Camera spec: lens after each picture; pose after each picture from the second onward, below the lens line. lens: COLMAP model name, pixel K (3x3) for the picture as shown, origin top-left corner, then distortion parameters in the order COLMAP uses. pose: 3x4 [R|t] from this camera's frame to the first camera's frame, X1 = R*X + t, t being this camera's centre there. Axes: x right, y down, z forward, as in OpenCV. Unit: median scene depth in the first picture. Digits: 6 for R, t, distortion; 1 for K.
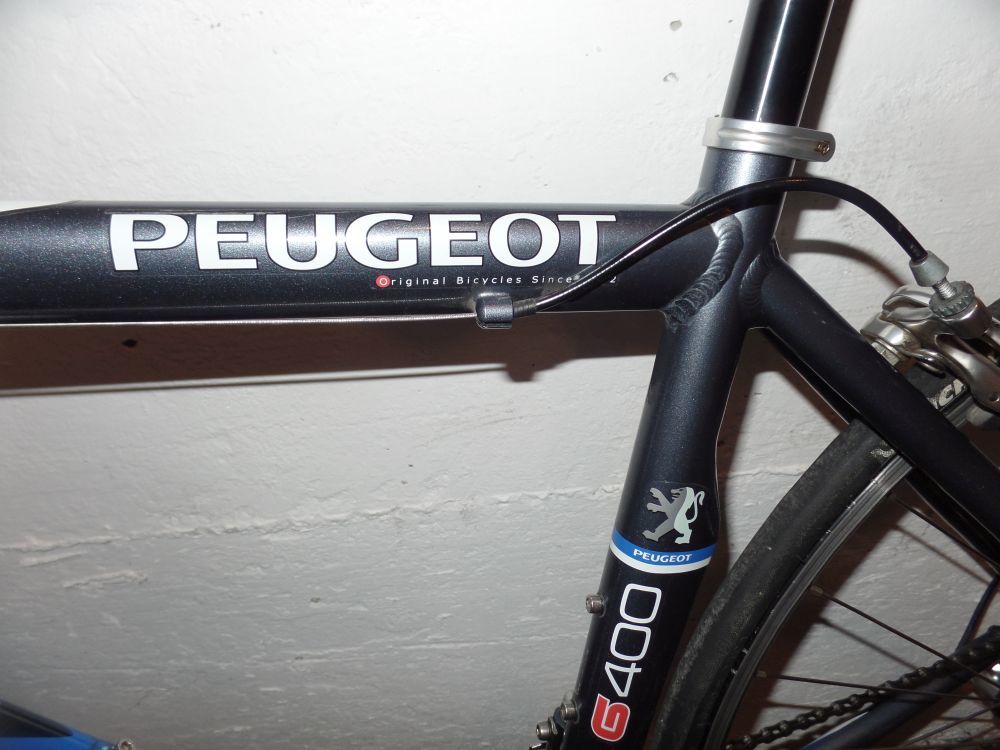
lens RADIAL K [[682.2, 0, 502.2], [0, 682.2, 382.0], [0, 0, 1]] dist [-0.008639, -0.002049]
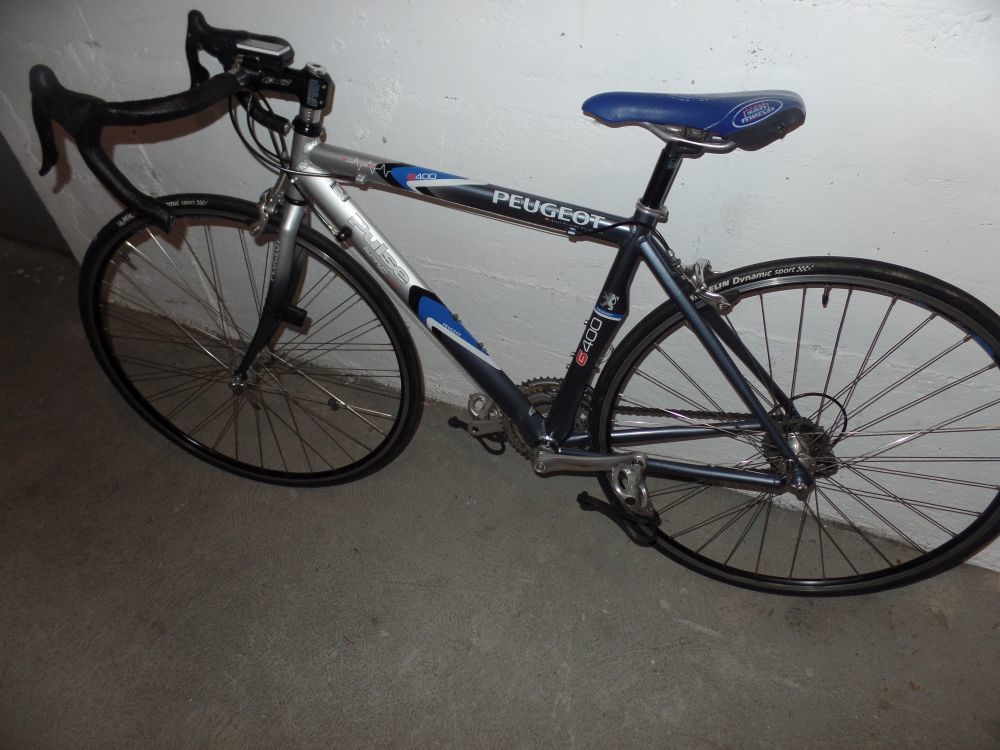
lens RADIAL K [[682.2, 0, 502.2], [0, 682.2, 382.0], [0, 0, 1]] dist [-0.008639, -0.002049]
pose [[0.889049, 0.349201, -0.296059, 0.952356], [-0.273525, 0.923729, 0.268158, -0.215055], [0.367120, -0.157426, 0.916755, -2.525923]]
